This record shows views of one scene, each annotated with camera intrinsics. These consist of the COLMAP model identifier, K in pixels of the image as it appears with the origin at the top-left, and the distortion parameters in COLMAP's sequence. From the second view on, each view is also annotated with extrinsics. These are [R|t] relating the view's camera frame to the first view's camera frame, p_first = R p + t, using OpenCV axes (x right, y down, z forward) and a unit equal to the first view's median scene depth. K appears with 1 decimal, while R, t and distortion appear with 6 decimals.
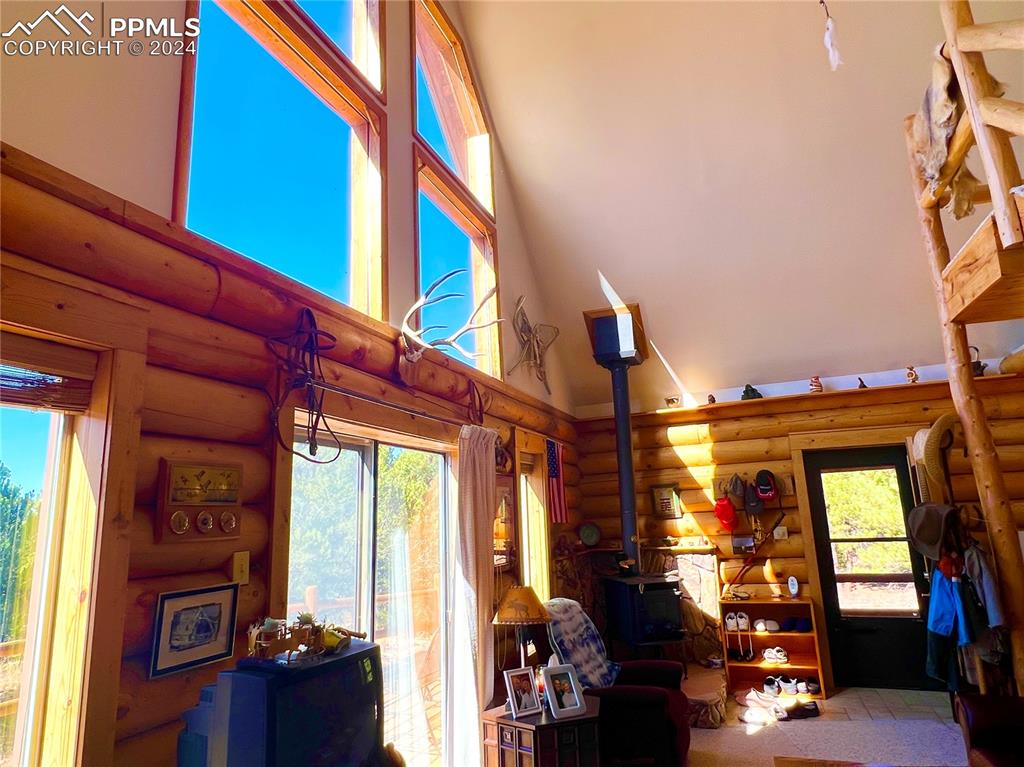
lens RADIAL K [[627.5, 0, 501.7], [0, 627.5, 383.8], [0, 0, 1]] dist [-0.000074, -0.001116]
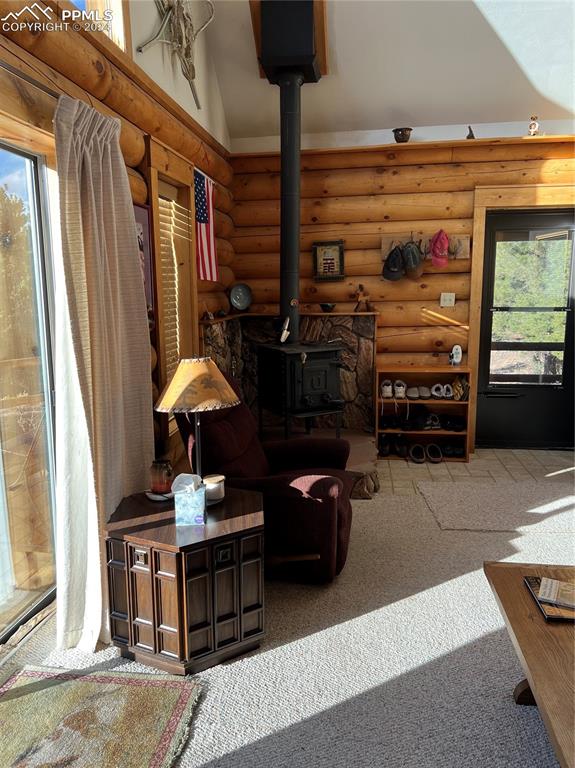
lens RADIAL K [[574.4, 0, 286.1], [0, 574.4, 377.6], [0, 0, 1]] dist [0.043074, -0.048800]
pose [[0.970522, -0.009650, 0.240820, 0.008213], [-0.076556, 0.935106, 0.346000, 0.069149], [-0.228531, -0.354237, 0.906802, 0.242001]]
